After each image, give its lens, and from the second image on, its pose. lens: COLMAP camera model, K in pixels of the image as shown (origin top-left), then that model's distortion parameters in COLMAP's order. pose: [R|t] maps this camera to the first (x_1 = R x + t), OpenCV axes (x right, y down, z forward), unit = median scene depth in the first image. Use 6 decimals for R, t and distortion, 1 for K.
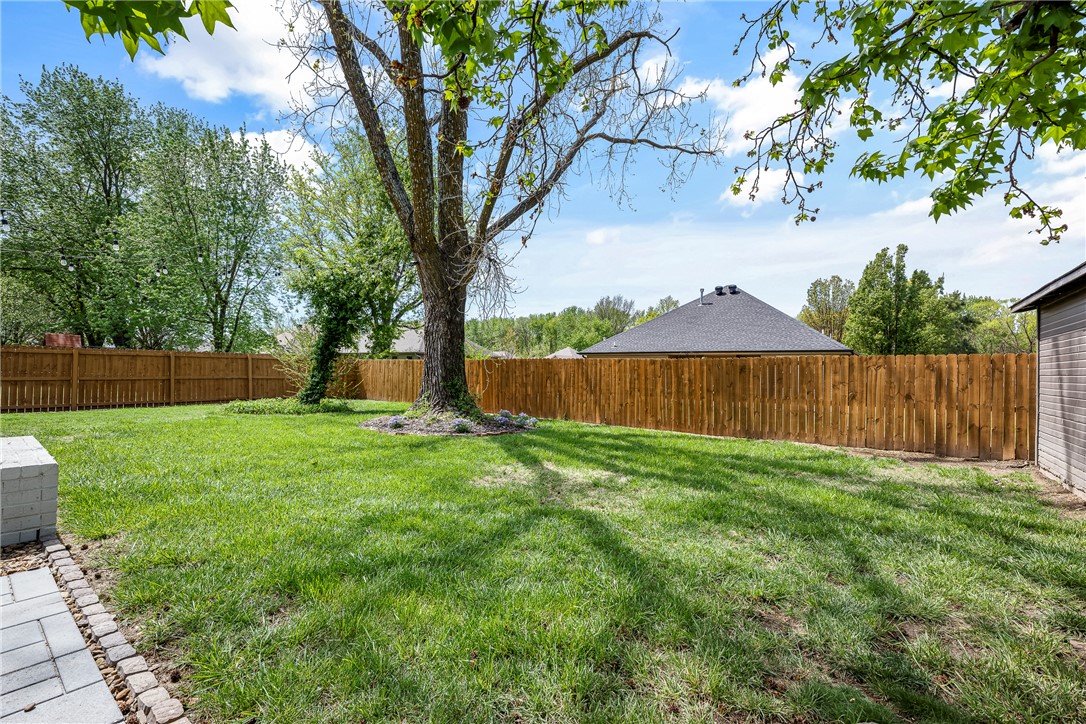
lens RADIAL K [[456.1, 0, 543.0], [0, 456.1, 362.0], [0, 0, 1]] dist [-0.001762, -0.000036]
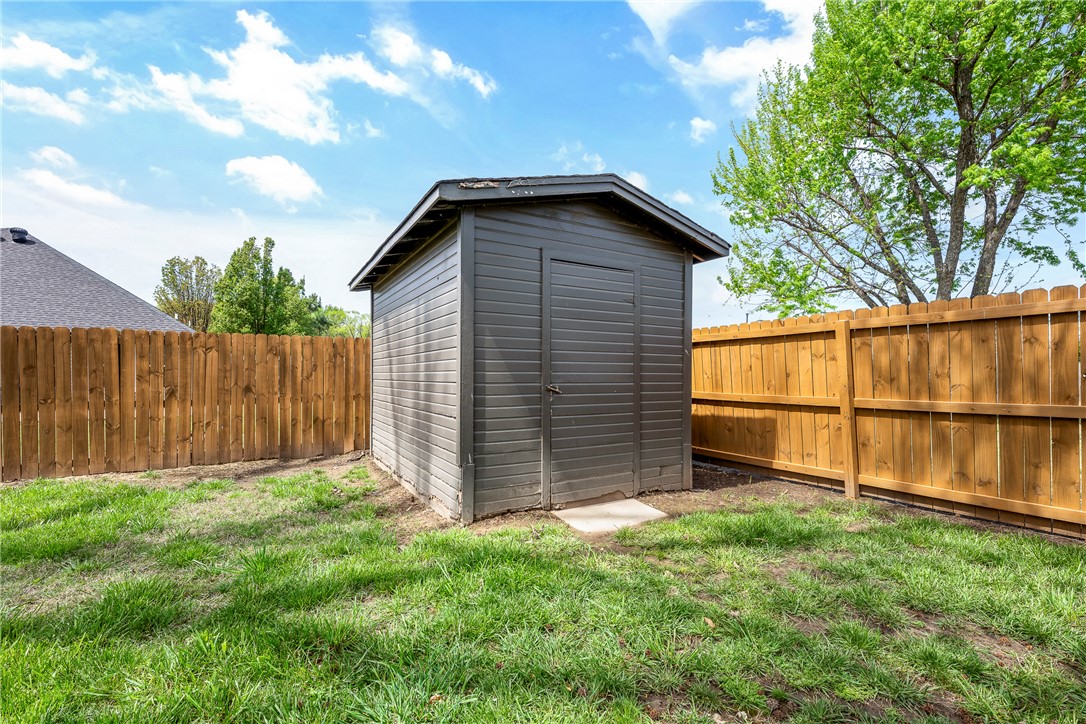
lens RADIAL K [[468.2, 0, 540.6], [0, 468.2, 385.4], [0, 0, 1]] dist [0.000169, 0.000572]
pose [[0.380339, -0.036124, 0.924141, 0.264302], [-0.015025, 0.998864, 0.045229, 0.027233], [-0.924725, -0.031087, 0.379364, 0.251827]]
